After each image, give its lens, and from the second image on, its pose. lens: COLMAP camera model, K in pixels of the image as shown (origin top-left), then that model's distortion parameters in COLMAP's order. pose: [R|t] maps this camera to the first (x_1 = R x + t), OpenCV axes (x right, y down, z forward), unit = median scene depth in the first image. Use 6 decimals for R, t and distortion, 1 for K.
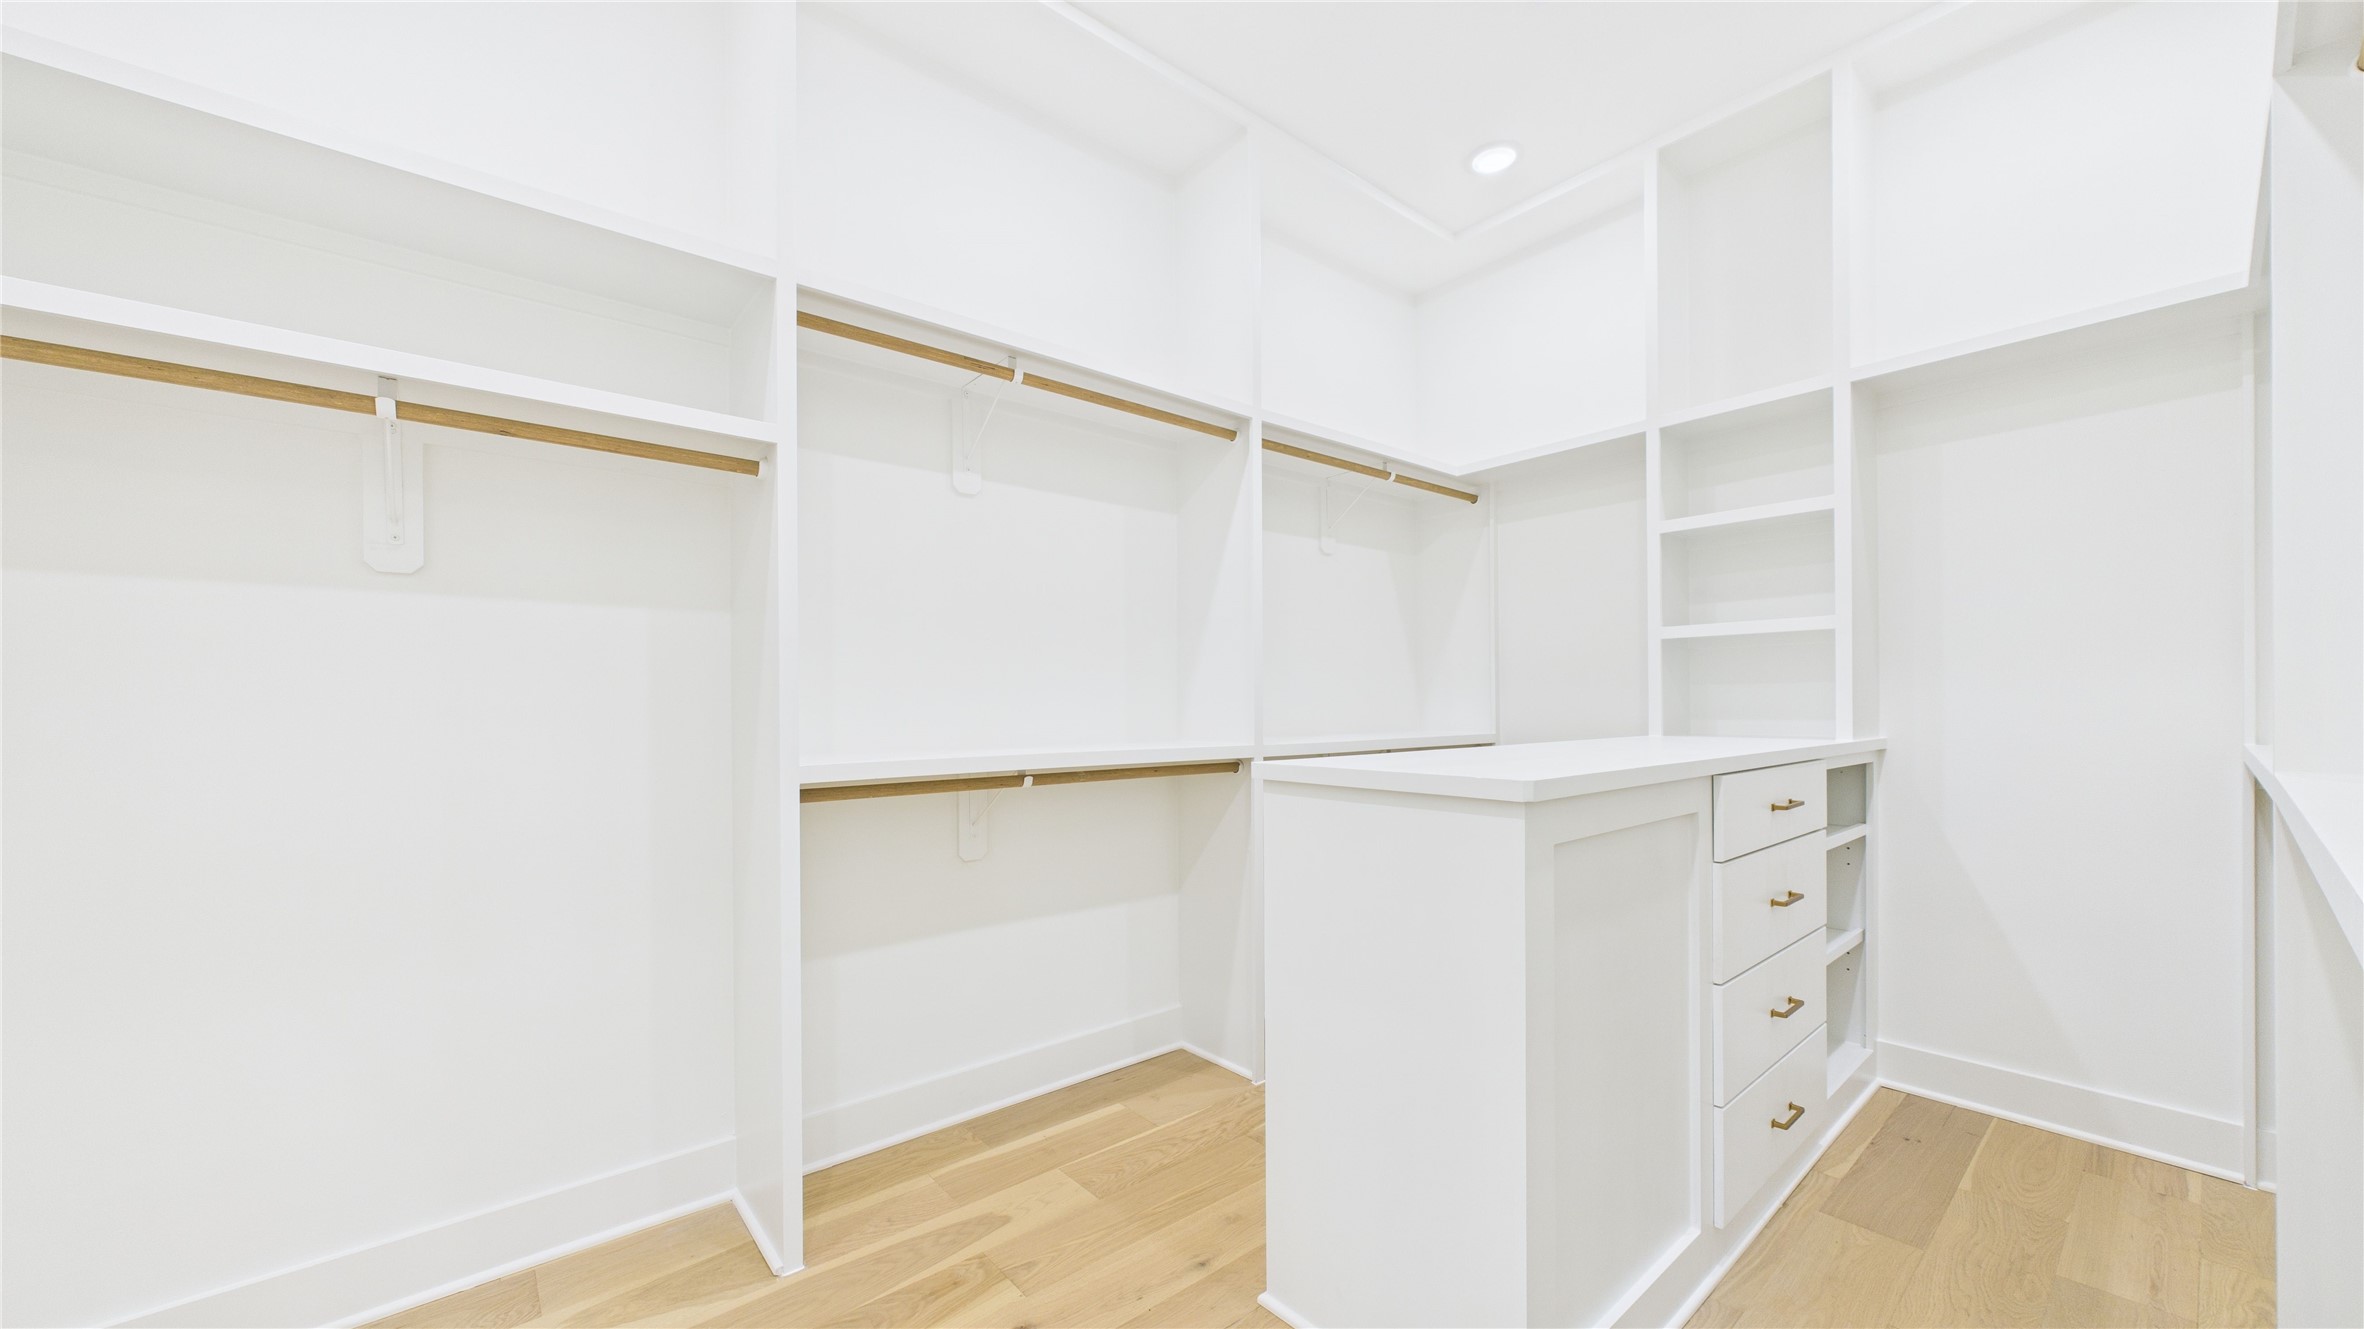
lens RADIAL K [[868.9, 0, 1185.9], [0, 868.9, 721.1], [0, 0, 1]] dist [0.001612, 0.000001]
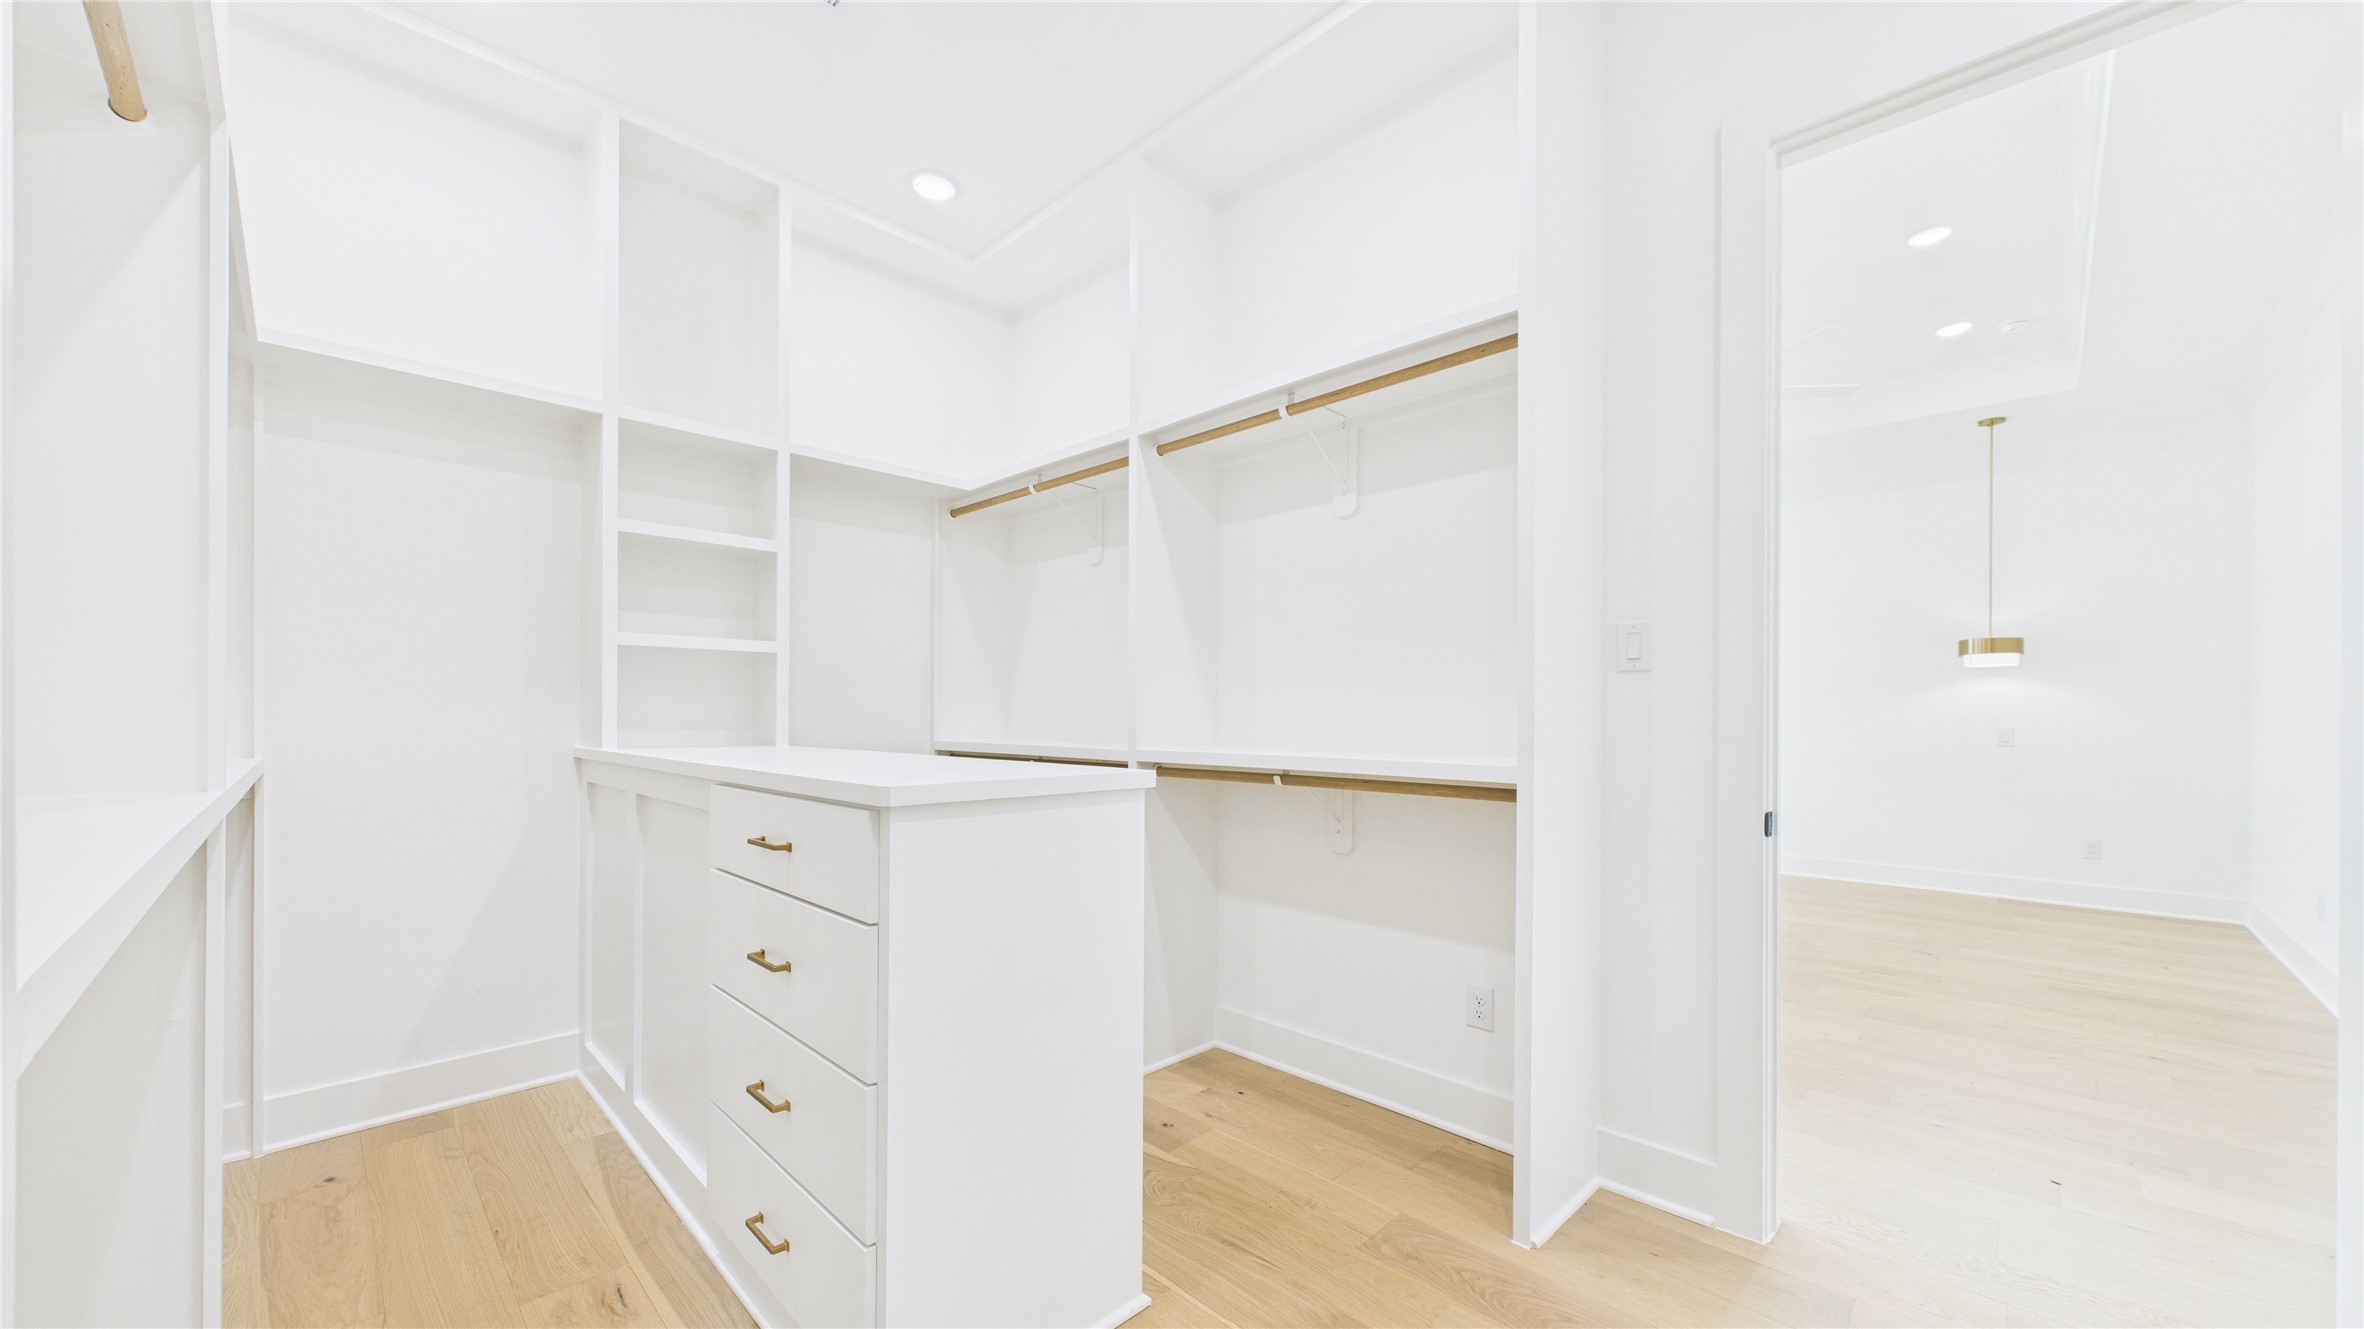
lens RADIAL K [[868.9, 0, 1185.9], [0, 868.9, 721.1], [0, 0, 1]] dist [0.001612, 0.000001]
pose [[-0.087895, 0.000045, 0.996130, -0.462975], [0.014258, 0.999898, 0.001213, -0.004464], [-0.996028, 0.014309, -0.087886, 0.506798]]
